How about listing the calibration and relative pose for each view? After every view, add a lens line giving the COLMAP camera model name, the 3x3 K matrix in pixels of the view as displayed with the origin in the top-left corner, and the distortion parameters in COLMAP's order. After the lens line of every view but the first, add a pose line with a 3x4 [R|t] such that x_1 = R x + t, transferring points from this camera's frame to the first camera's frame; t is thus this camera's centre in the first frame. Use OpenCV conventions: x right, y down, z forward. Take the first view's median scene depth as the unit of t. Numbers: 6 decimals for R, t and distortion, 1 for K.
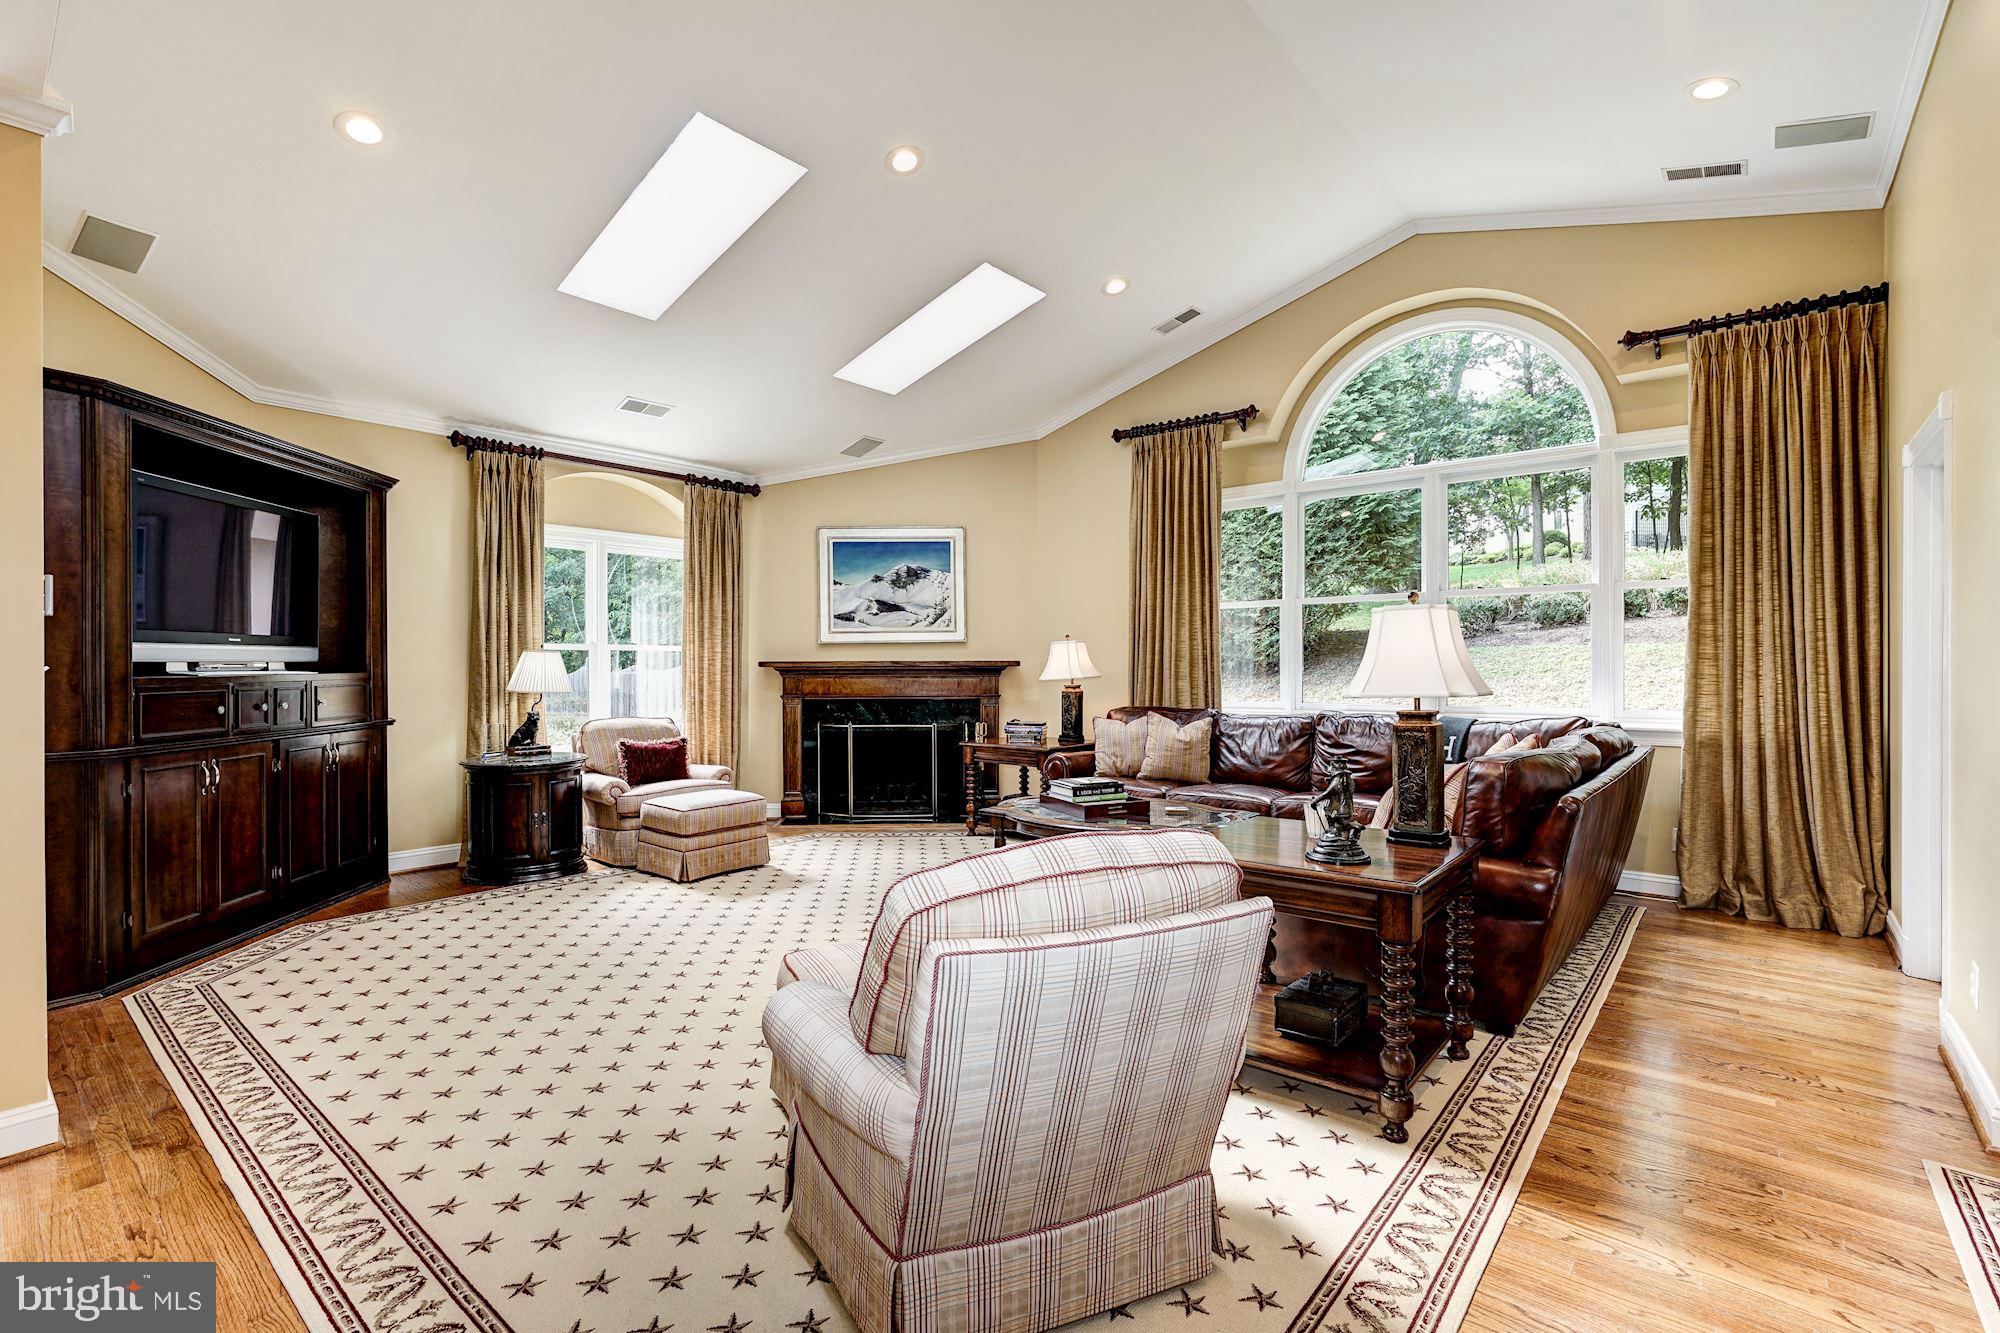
lens RADIAL K [[915.0, 0, 994.1], [0, 915.0, 669.8], [0, 0, 1]] dist [-0.052037, 0.027736]
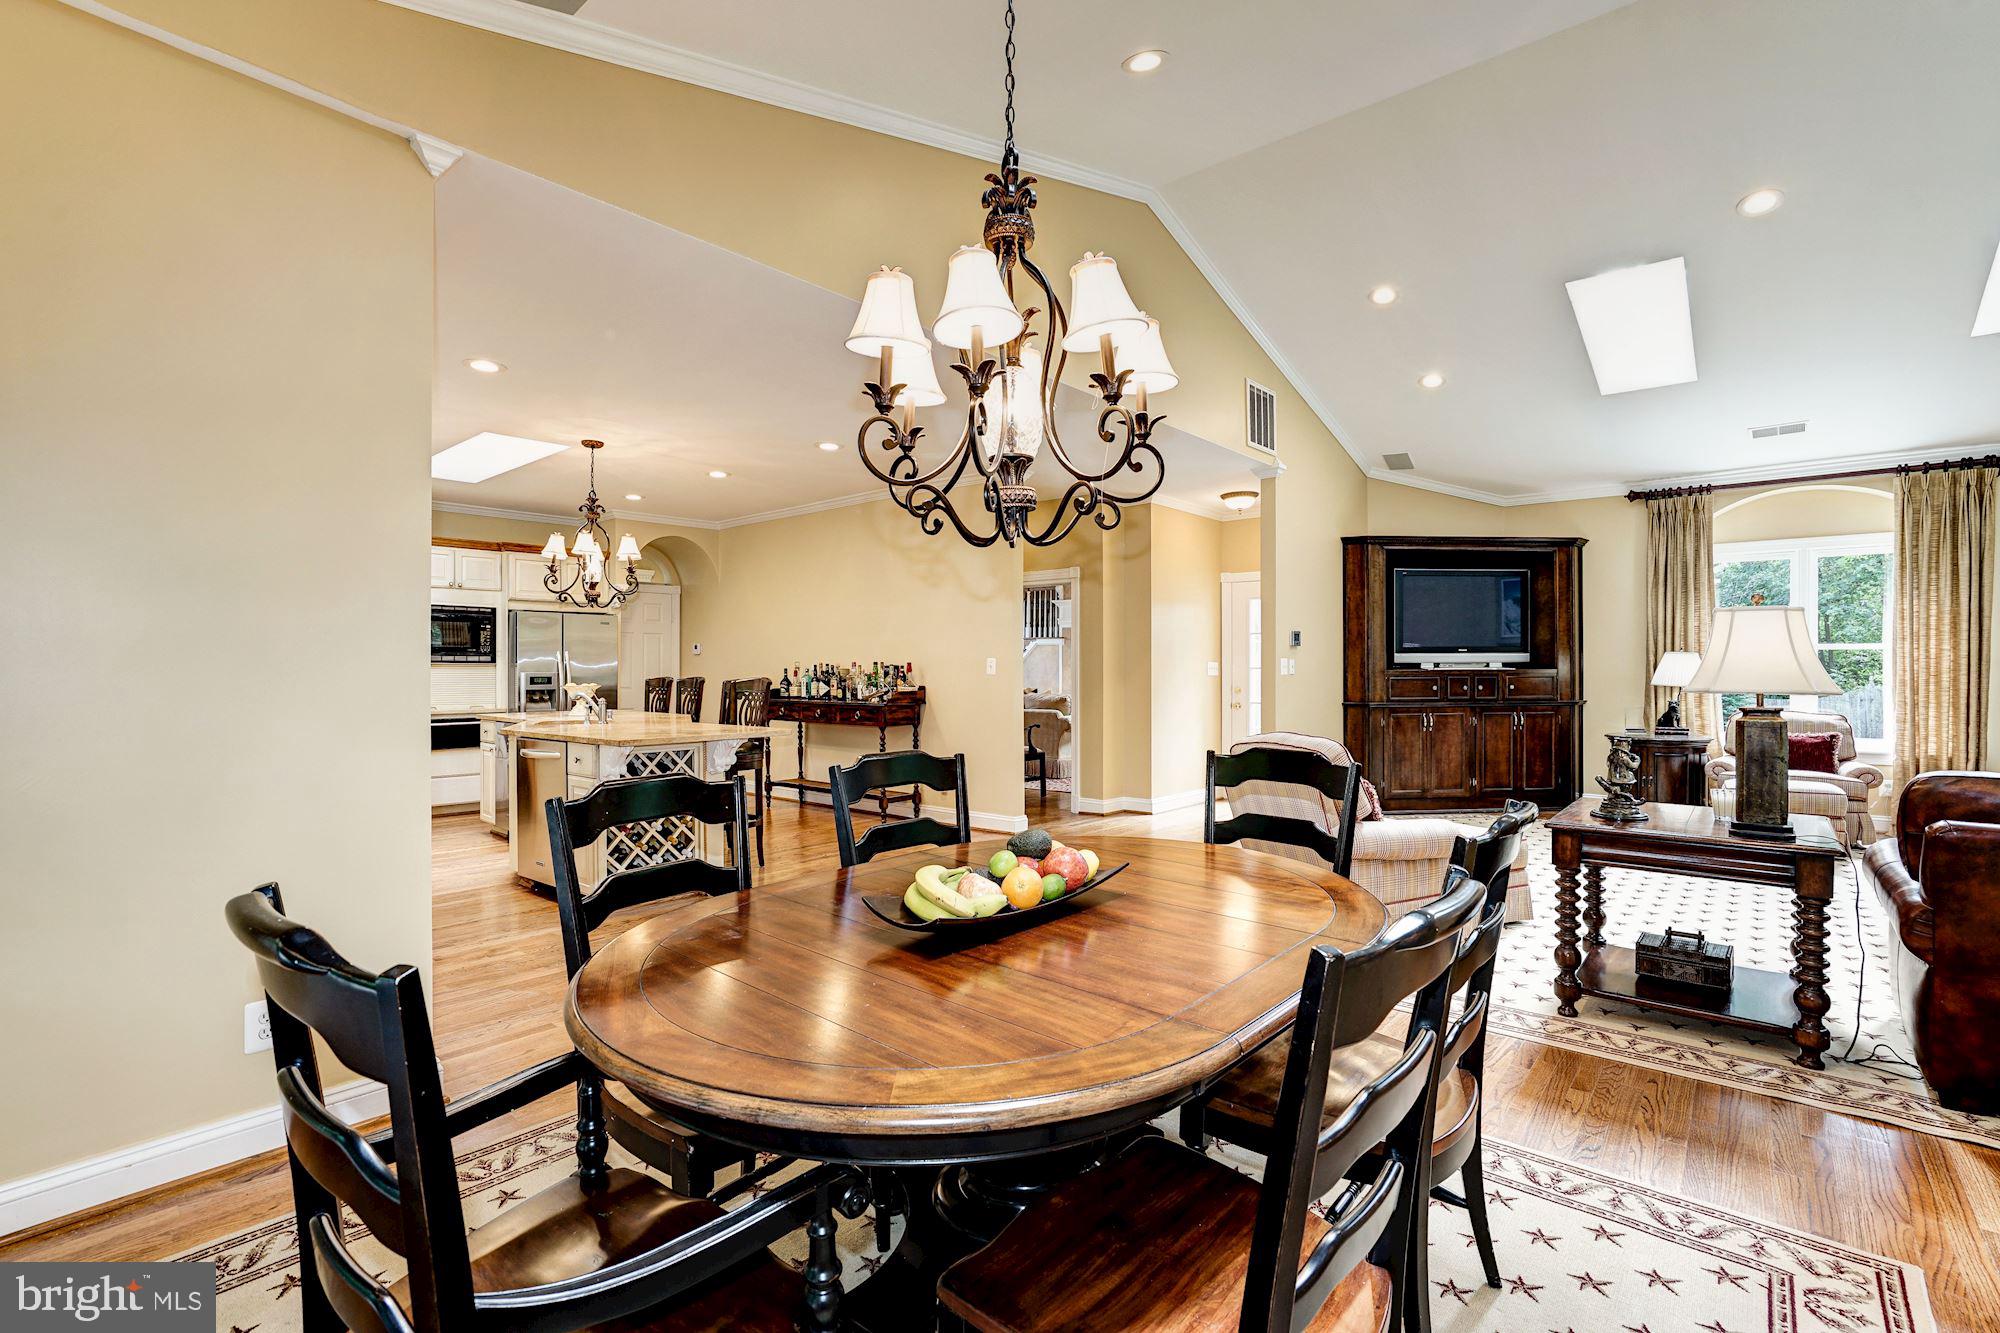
lens RADIAL K [[915.0, 0, 994.1], [0, 915.0, 669.8], [0, 0, 1]] dist [-0.052037, 0.027736]
pose [[-0.015272, 0.004953, -0.999871, 0.848902], [-0.001719, 0.999986, 0.004980, -0.001842], [0.999882, 0.001795, -0.015263, 0.072636]]
